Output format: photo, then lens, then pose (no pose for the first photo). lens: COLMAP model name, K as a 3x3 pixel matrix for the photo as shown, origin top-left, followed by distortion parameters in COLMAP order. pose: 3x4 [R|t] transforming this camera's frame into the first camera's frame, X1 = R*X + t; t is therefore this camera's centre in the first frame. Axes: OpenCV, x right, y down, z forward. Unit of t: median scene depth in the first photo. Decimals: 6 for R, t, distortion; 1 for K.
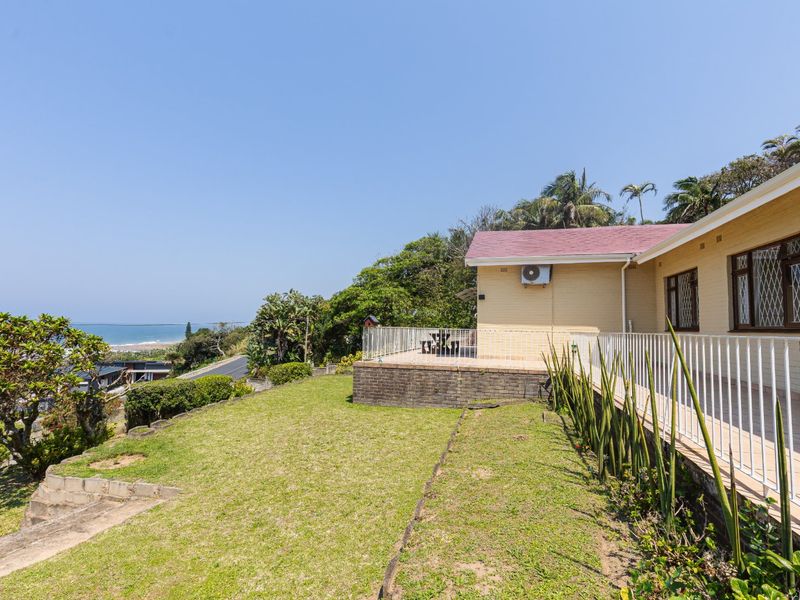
lens RADIAL K [[396.7, 0, 406.9], [0, 396.7, 300.7], [0, 0, 1]] dist [0.005131, -0.006769]
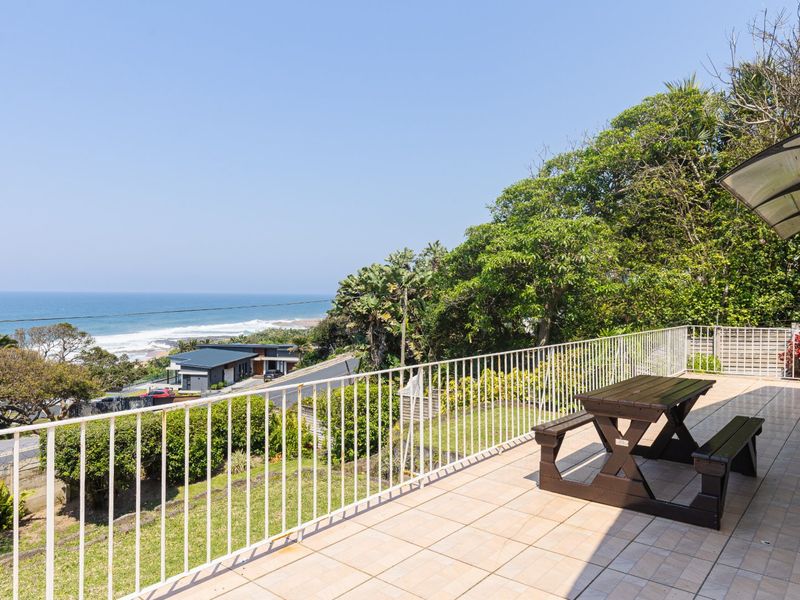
lens RADIAL K [[550.1, 0, 410.1], [0, 550.1, 311.5], [0, 0, 1]] dist [-0.038377, 0.015781]
pose [[0.914389, 0.001720, -0.404834, 0.043350], [0.035779, 0.995734, 0.085045, 0.008843], [0.403254, -0.092249, 0.910427, 0.403270]]
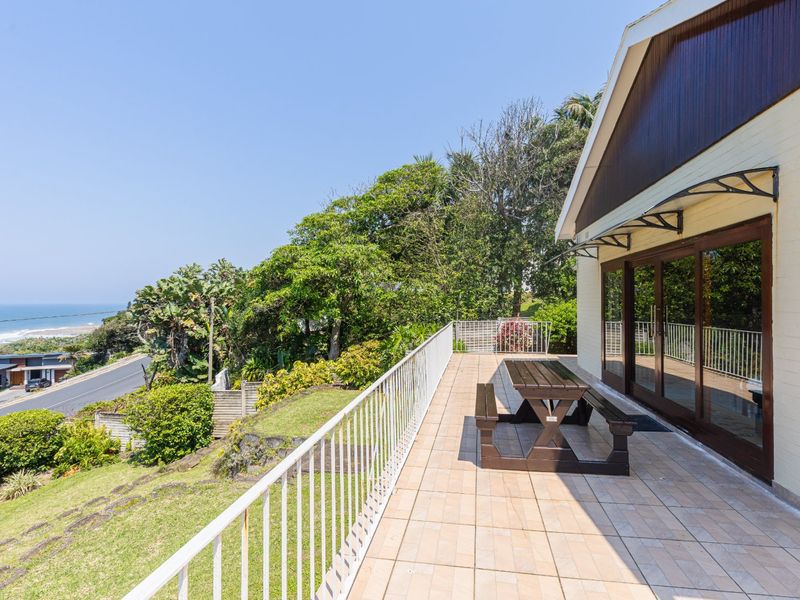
lens RADIAL K [[396.7, 0, 424.2], [0, 396.7, 309.8], [0, 0, 1]] dist [0.005131, -0.006769]
pose [[0.992959, -0.024186, 0.115960, -0.009540], [0.013845, 0.995920, 0.089170, 0.009390], [-0.117644, -0.086937, 0.989243, 0.427919]]
